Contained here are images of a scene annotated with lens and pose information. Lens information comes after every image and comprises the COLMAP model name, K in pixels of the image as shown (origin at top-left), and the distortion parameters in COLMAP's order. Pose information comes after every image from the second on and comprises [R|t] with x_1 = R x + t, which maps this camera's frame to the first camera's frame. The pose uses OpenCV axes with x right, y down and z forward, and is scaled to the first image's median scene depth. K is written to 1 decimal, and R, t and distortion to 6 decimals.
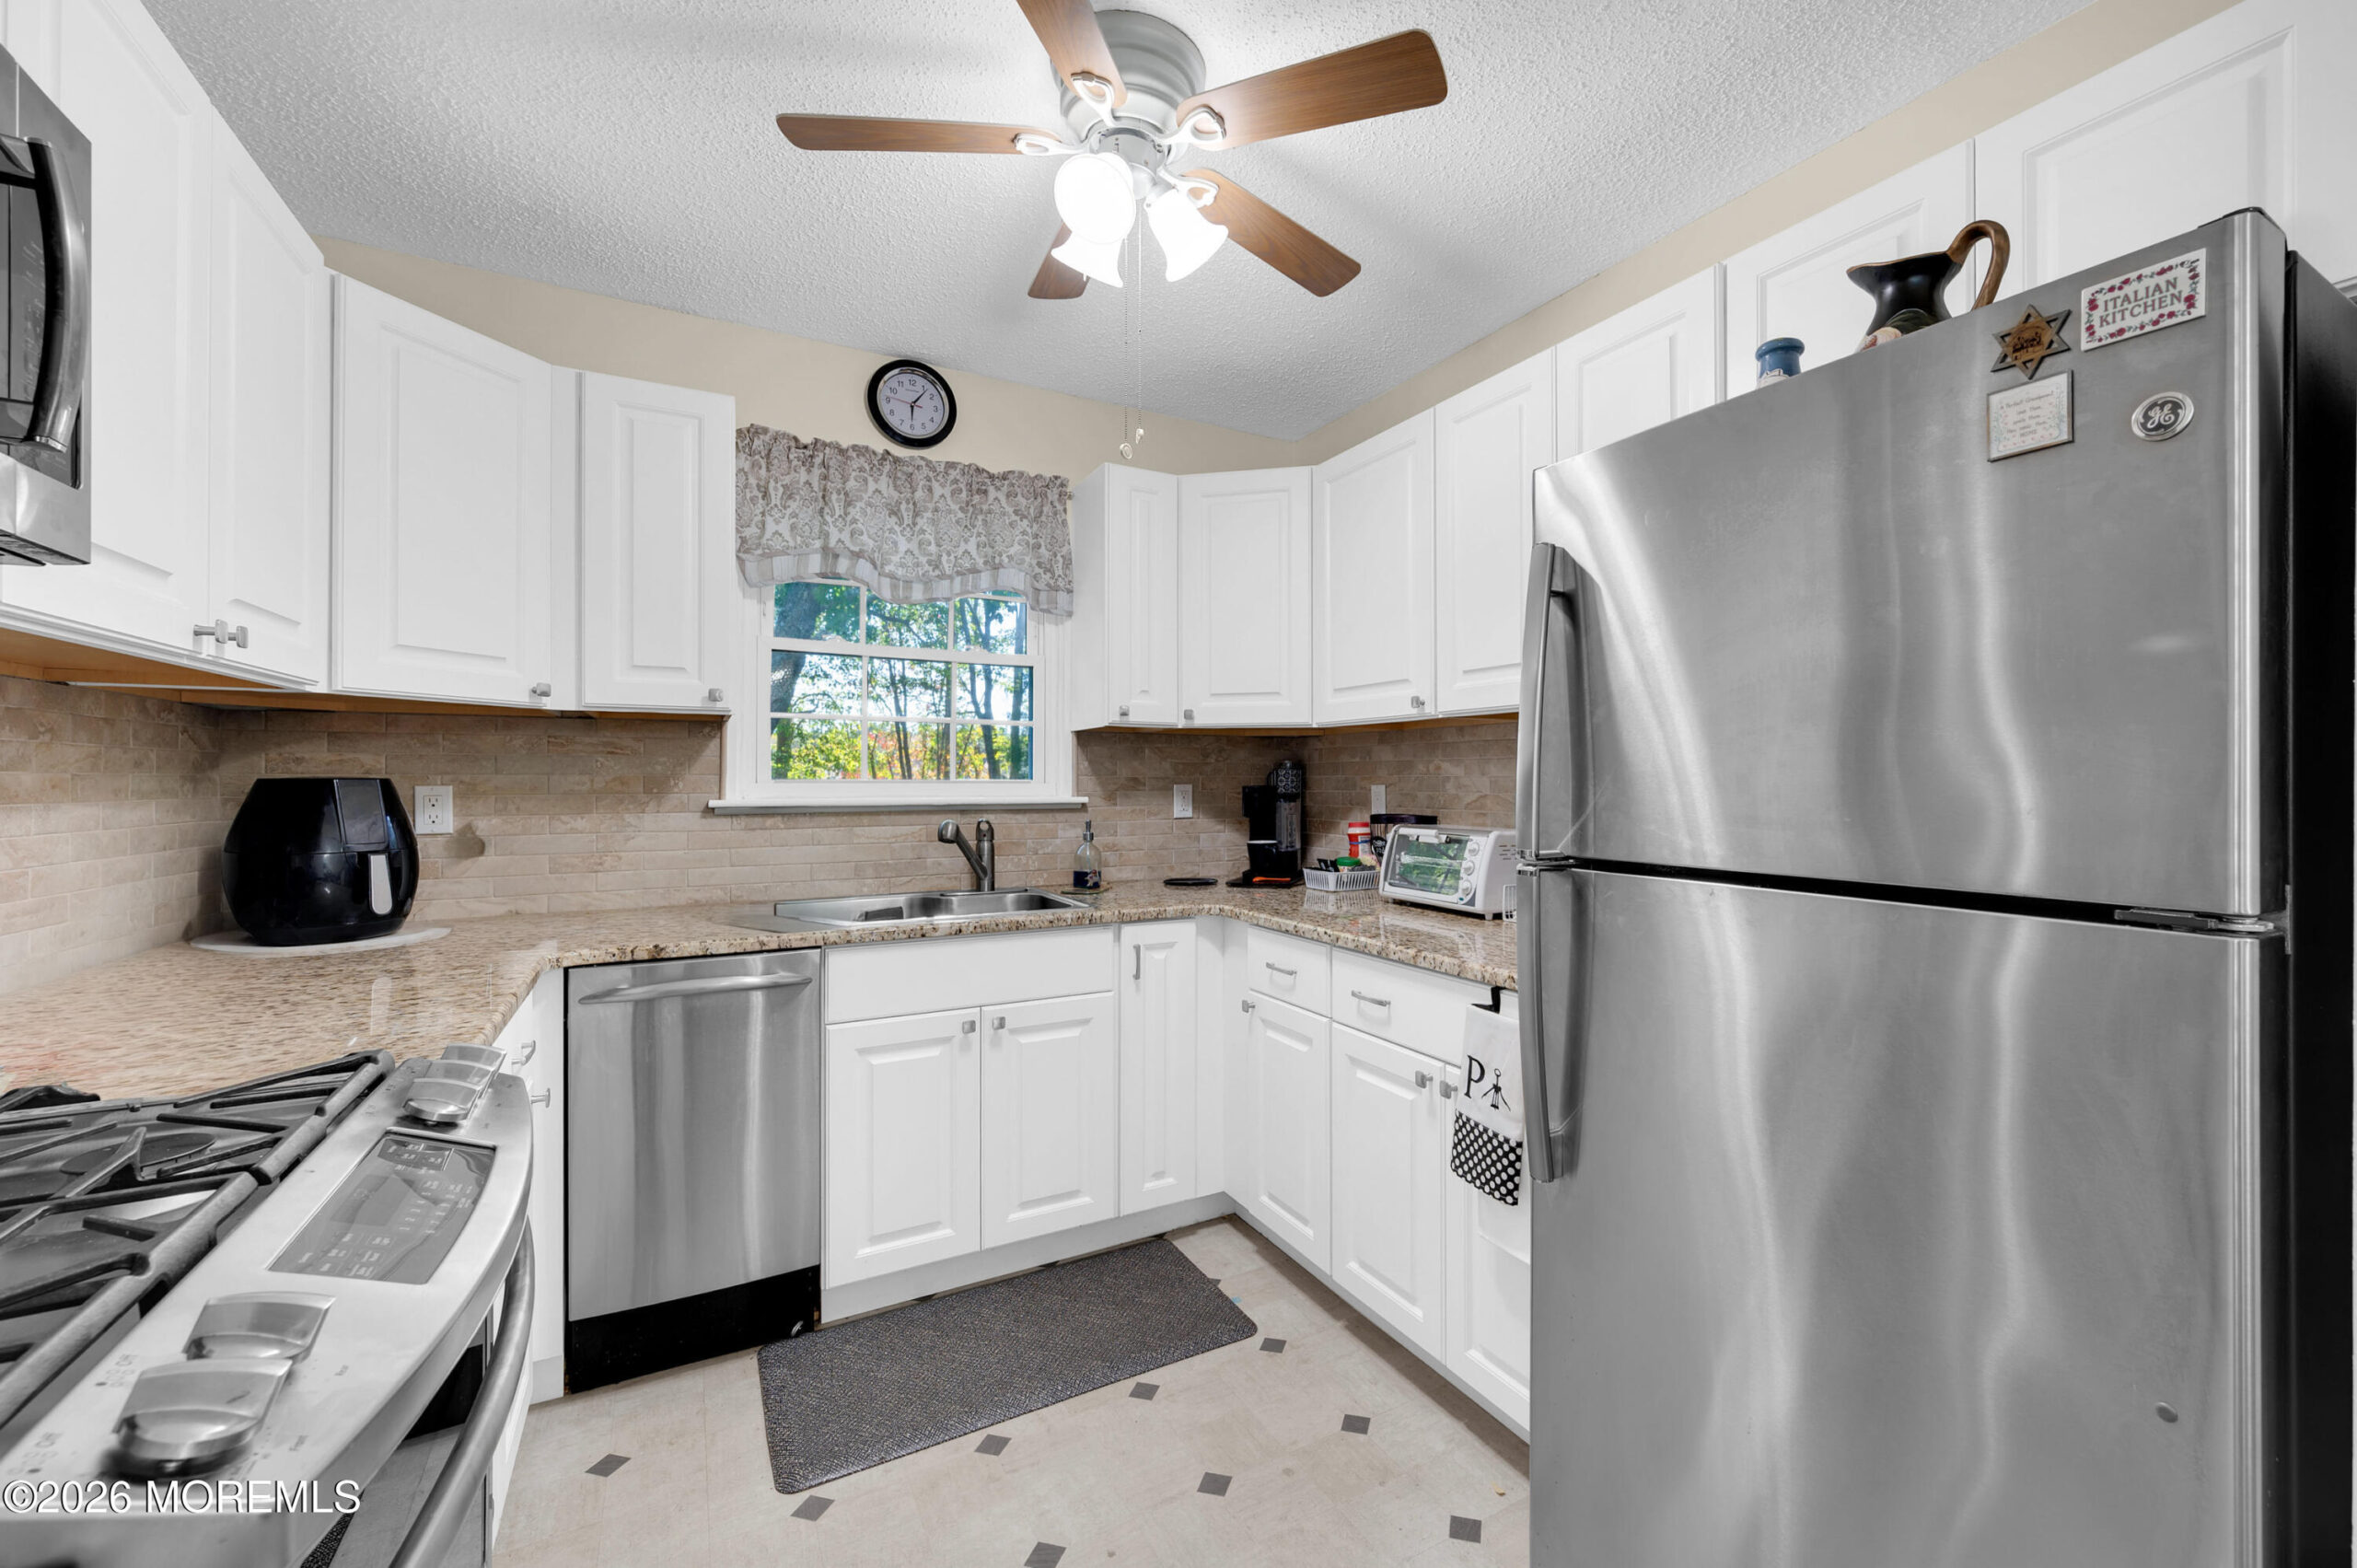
lens RADIAL K [[1027.7, 0, 1178.9], [0, 1027.7, 781.2], [0, 0, 1]] dist [0.002563, -0.000038]
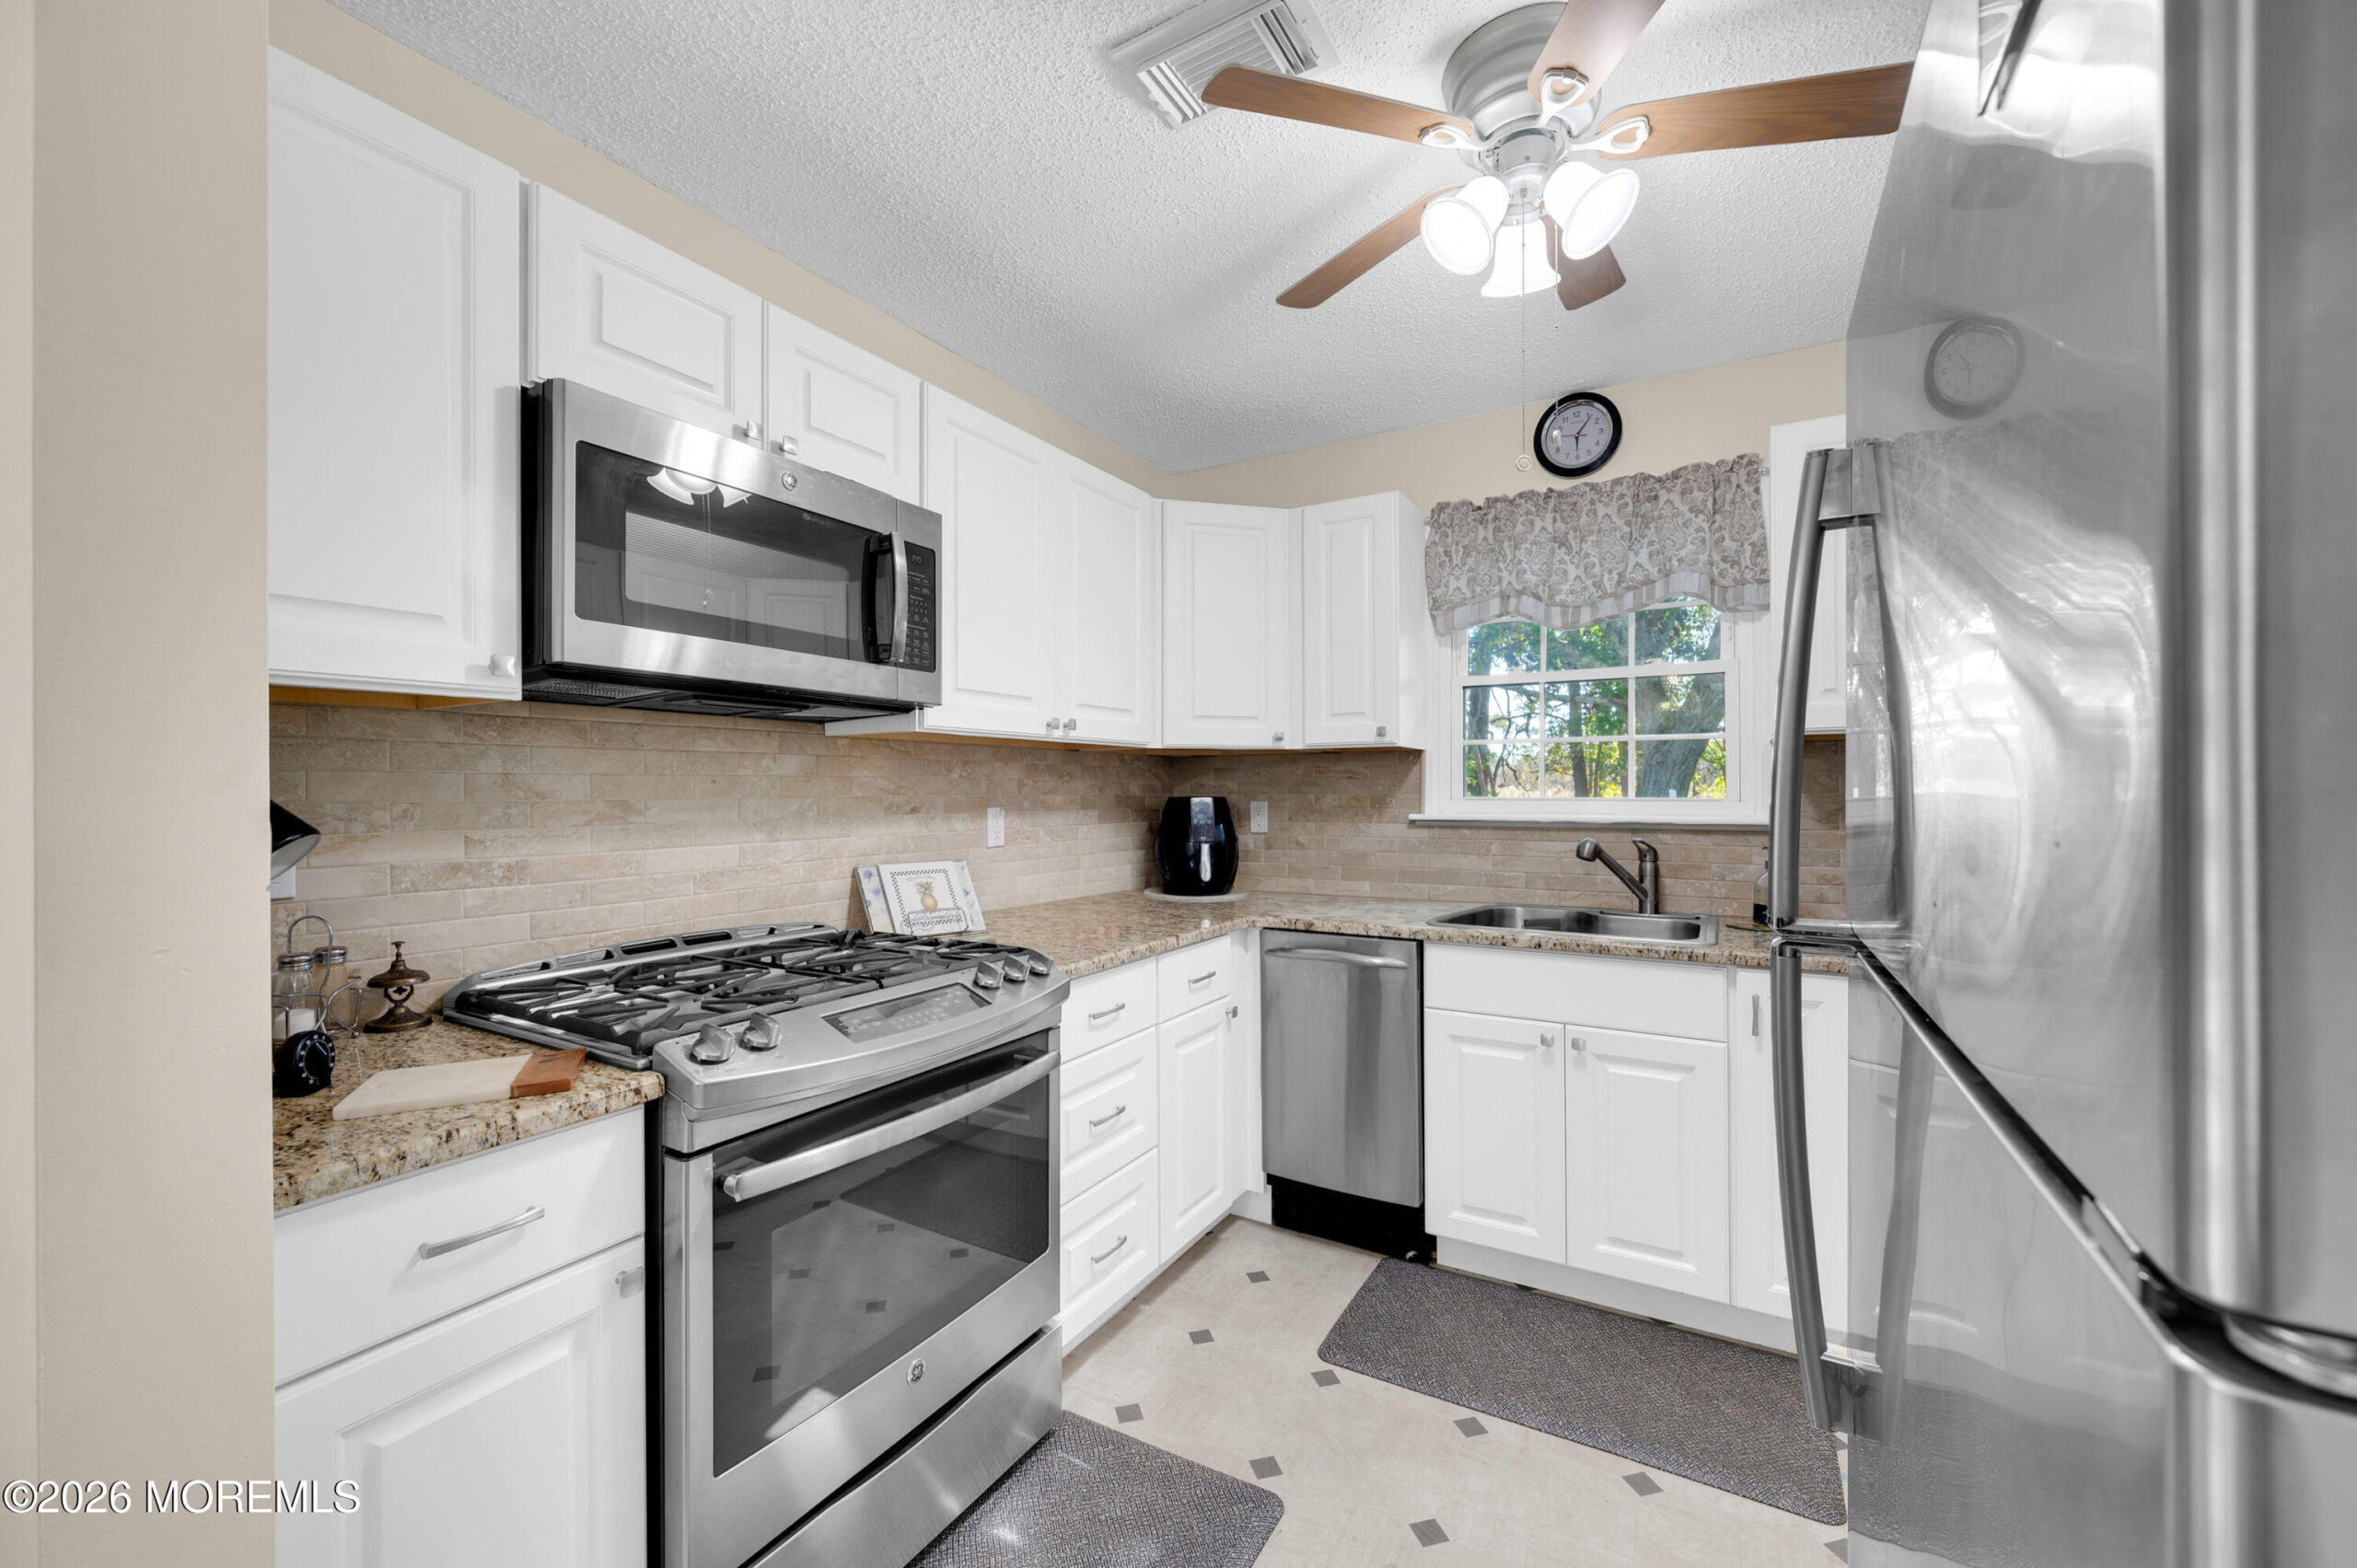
lens RADIAL K [[941.4, 0, 1184.8], [0, 941.4, 789.2], [0, 0, 1]] dist [-0.006301, -0.000973]
pose [[0.467689, -0.004315, -0.883883, 0.411224], [0.003053, 0.999990, -0.003267, -0.008673], [0.883888, -0.001170, 0.467698, 0.218453]]
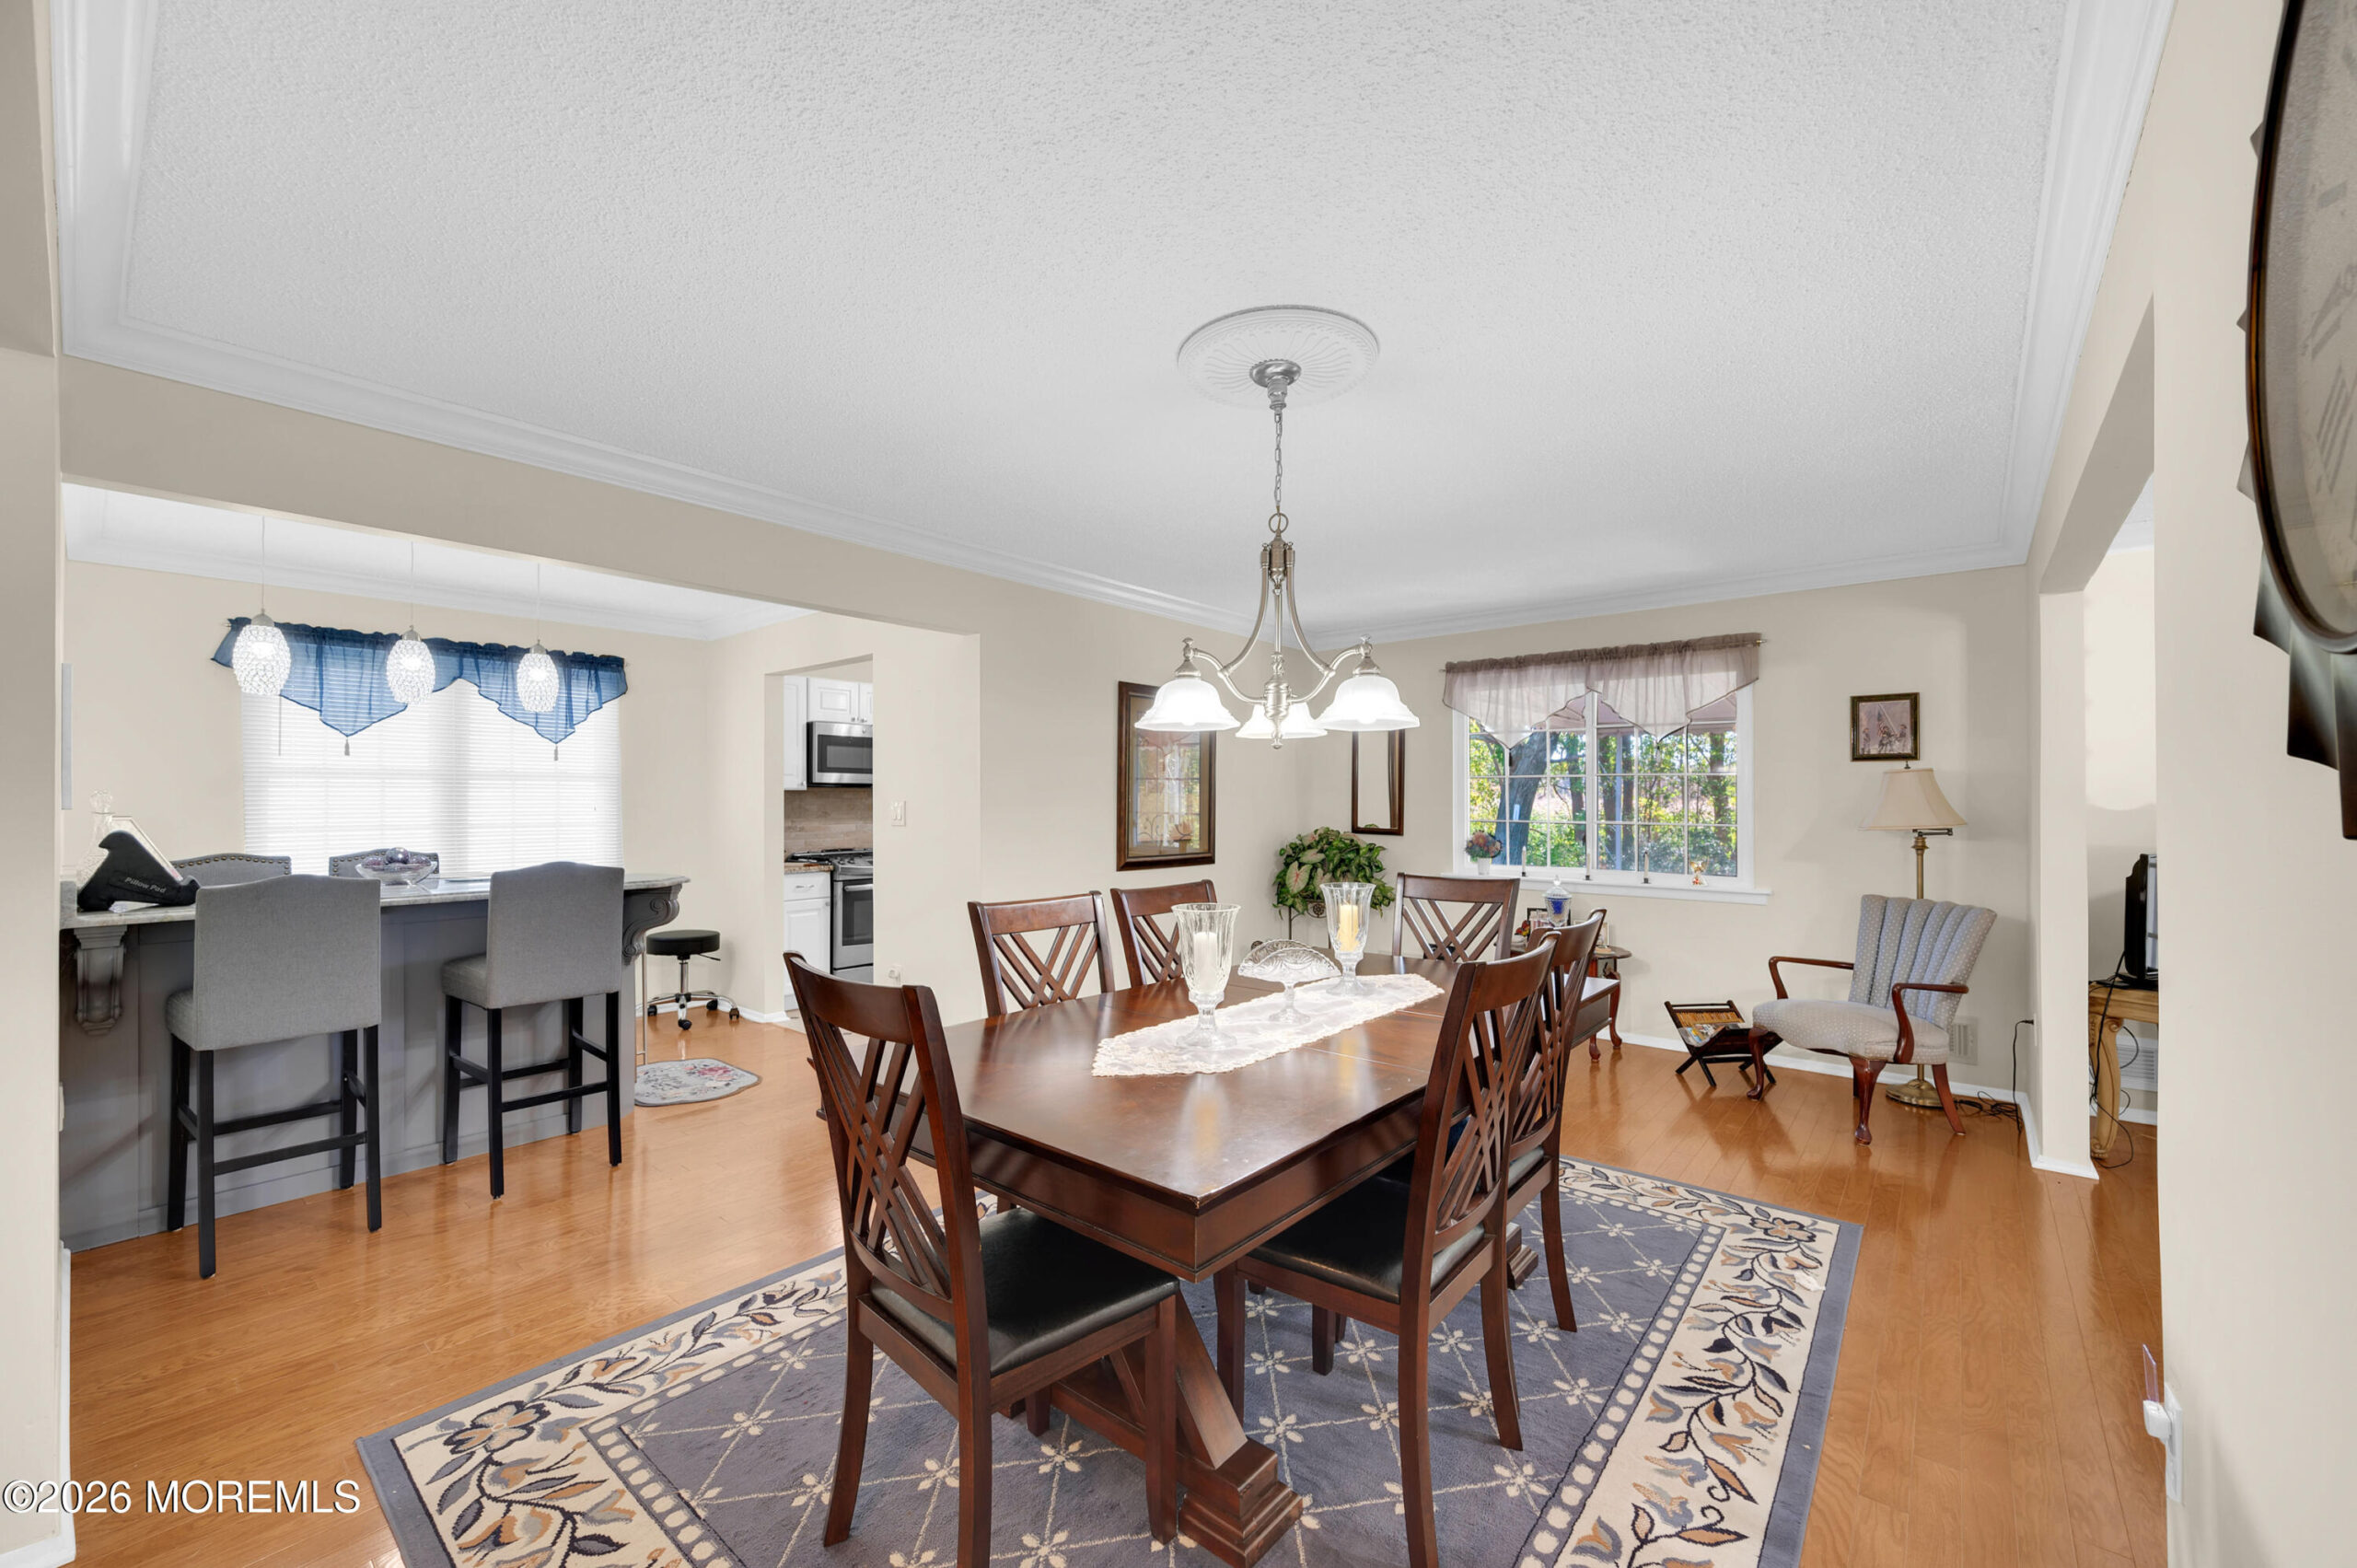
lens RADIAL K [[941.4, 0, 1173.3], [0, 941.4, 793.6], [0, 0, 1]] dist [-0.006301, -0.000973]
pose [[0.313368, -0.008569, -0.949593, 2.856078], [-0.000120, 0.999959, -0.009063, -0.035450], [0.949632, 0.002954, 0.313354, 0.288884]]
